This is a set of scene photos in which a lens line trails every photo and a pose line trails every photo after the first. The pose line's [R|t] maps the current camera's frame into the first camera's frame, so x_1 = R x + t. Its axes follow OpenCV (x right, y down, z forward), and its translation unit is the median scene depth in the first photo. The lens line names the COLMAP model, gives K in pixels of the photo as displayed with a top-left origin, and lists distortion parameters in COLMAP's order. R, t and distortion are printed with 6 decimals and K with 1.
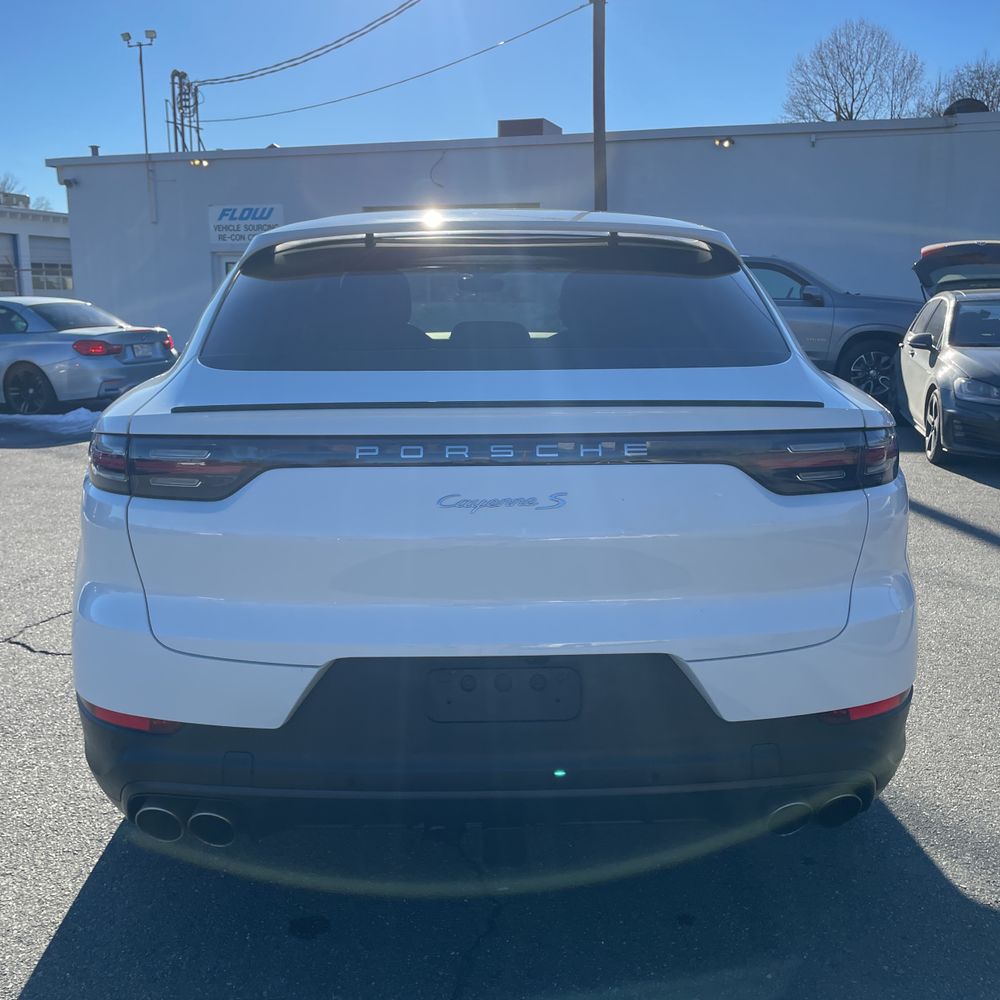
lens RADIAL K [[1015.3, 0, 500.0], [0, 1015.3, 500.0], [0, 0, 1]] dist [0.093038, -0.135430]
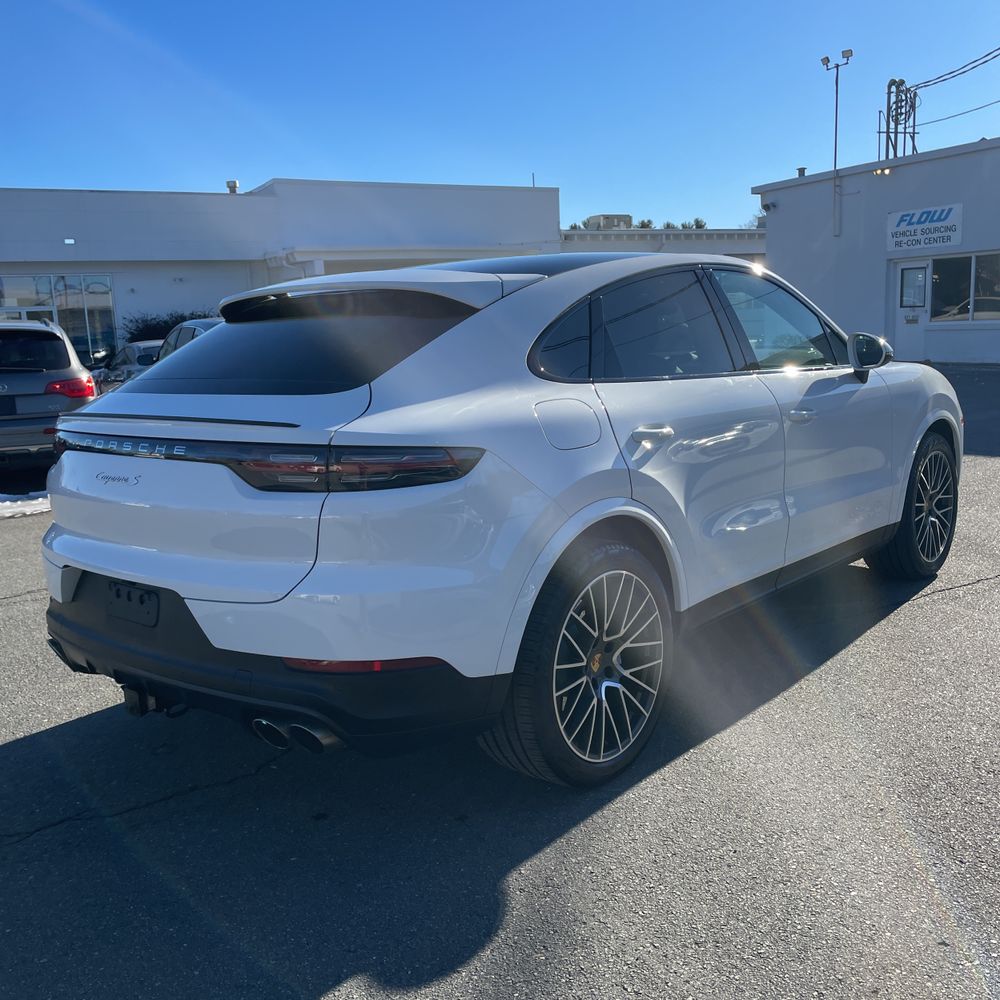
lens RADIAL K [[1015.3, 0, 489.2], [0, 1015.3, 496.2], [0, 0, 1]] dist [0.067319, -0.084369]
pose [[0.727784, 0.083368, -0.680721, 0.134048], [-0.089114, 0.995665, 0.026664, -0.005748], [0.679993, 0.041256, 0.732057, 0.020278]]
